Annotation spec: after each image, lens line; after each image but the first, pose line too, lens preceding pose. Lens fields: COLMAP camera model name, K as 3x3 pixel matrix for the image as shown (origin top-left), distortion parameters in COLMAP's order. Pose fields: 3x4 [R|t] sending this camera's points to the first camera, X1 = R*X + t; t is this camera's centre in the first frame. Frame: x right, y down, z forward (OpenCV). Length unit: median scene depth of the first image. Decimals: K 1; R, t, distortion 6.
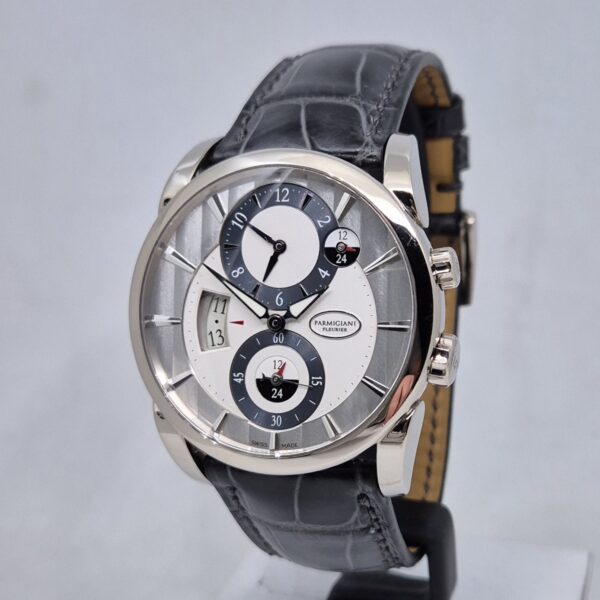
lens RADIAL K [[1222.3, 0, 331.1], [0, 1222.3, 338.9], [0, 0, 1]] dist [0.194099, -0.303874]
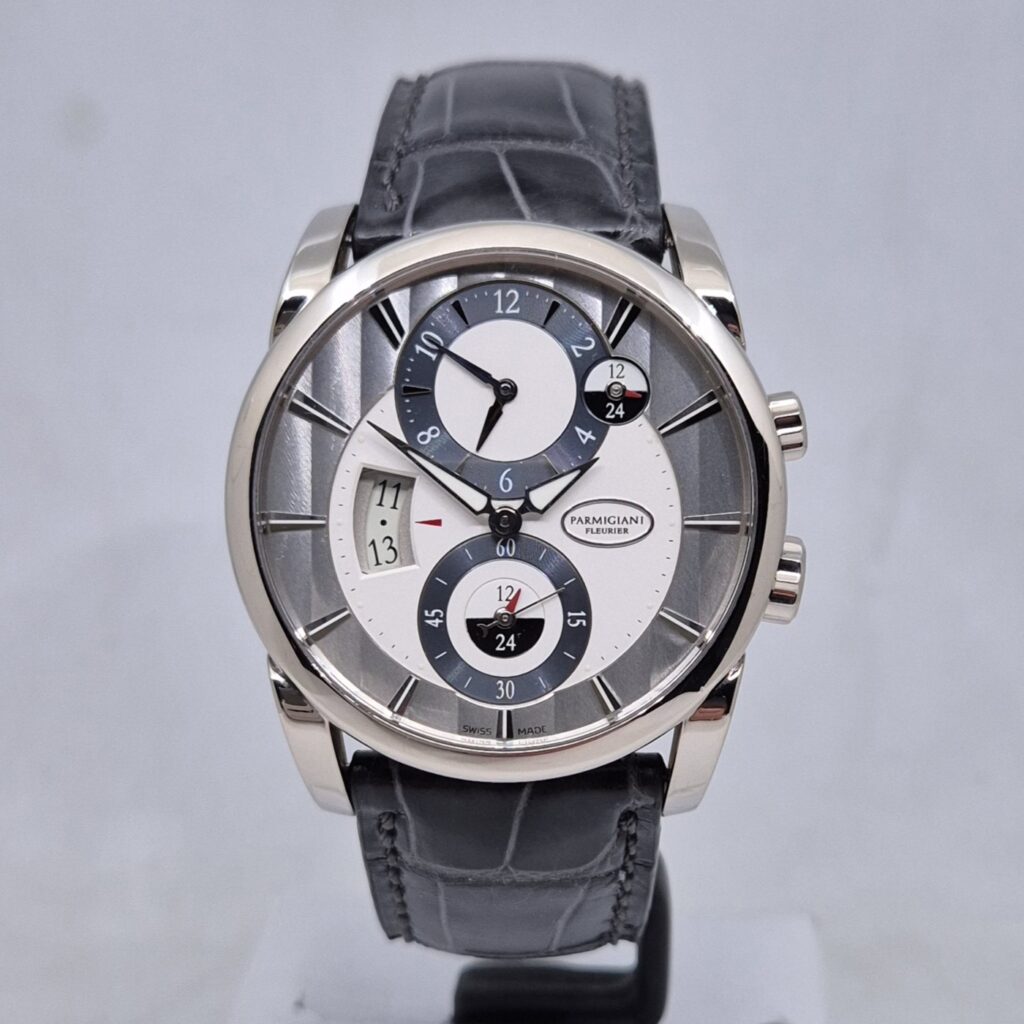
lens RADIAL K [[2086.1, 0, 565.1], [0, 2086.1, 578.4], [0, 0, 1]] dist [0.194099, -0.303874]
pose [[0.957310, -0.018448, 0.288473, -0.302363], [0.023775, 0.999605, -0.014973, 0.029496], [-0.288083, 0.021192, 0.957371, 0.042914]]
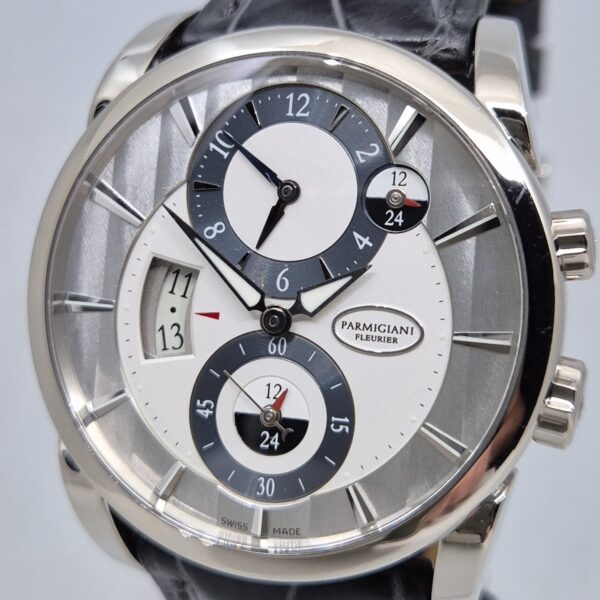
lens RADIAL K [[1265.2, 0, 298.1], [0, 1265.2, 240.5], [0, 0, 1]] dist [0.053039, -0.022245]
pose [[0.998086, 0.057061, 0.023854, -0.050594], [-0.056318, 0.997940, -0.030725, -0.033166], [-0.025558, 0.029323, 0.999243, 0.390350]]
